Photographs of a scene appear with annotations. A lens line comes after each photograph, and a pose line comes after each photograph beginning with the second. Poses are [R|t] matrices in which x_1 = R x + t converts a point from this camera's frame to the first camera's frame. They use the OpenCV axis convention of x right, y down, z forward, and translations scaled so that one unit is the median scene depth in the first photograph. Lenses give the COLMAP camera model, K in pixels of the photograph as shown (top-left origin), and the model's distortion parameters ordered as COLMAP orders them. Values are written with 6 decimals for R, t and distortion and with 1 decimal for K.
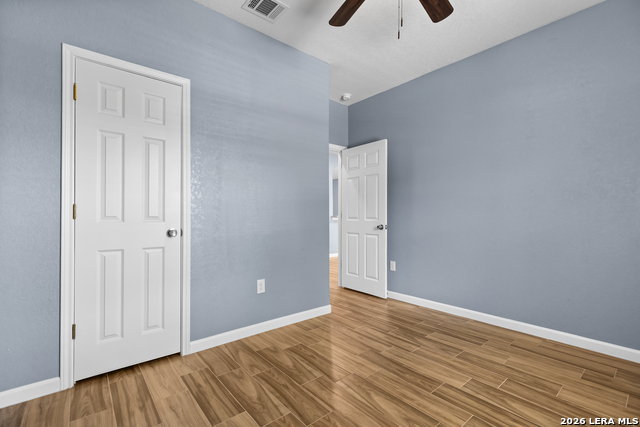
lens RADIAL K [[290.1, 0, 323.6], [0, 290.1, 216.6], [0, 0, 1]] dist [0.008010, -0.000521]
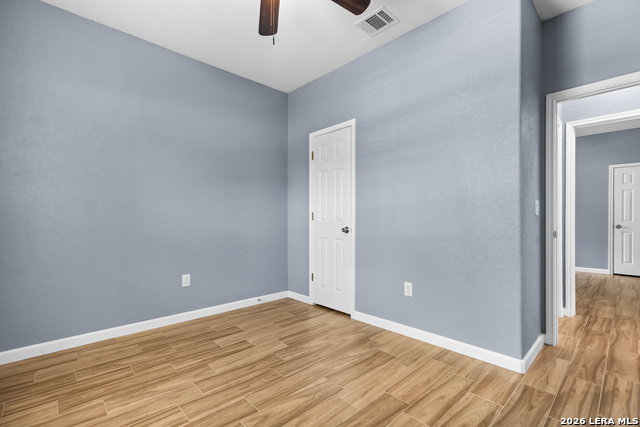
lens RADIAL K [[290.1, 0, 321.5], [0, 290.1, 220.2], [0, 0, 1]] dist [0.008010, -0.000521]
pose [[0.048754, 0.000634, -0.998811, 0.902296], [-0.002032, 0.999998, 0.000535, 0.006853], [0.998809, 0.002003, 0.048755, 0.785038]]
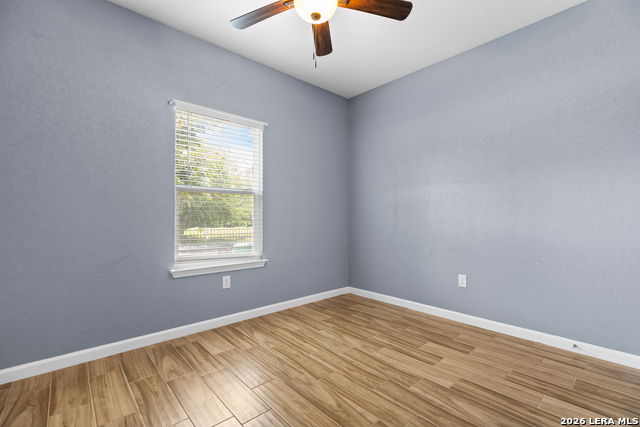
lens RADIAL K [[290.1, 0, 321.6], [0, 290.1, 208.5], [0, 0, 1]] dist [0.008010, -0.000521]
pose [[-0.999140, -0.016916, -0.037859, 0.193945], [-0.015839, 0.999467, -0.028551, 0.016450], [0.038322, -0.027927, -0.998875, 1.512943]]
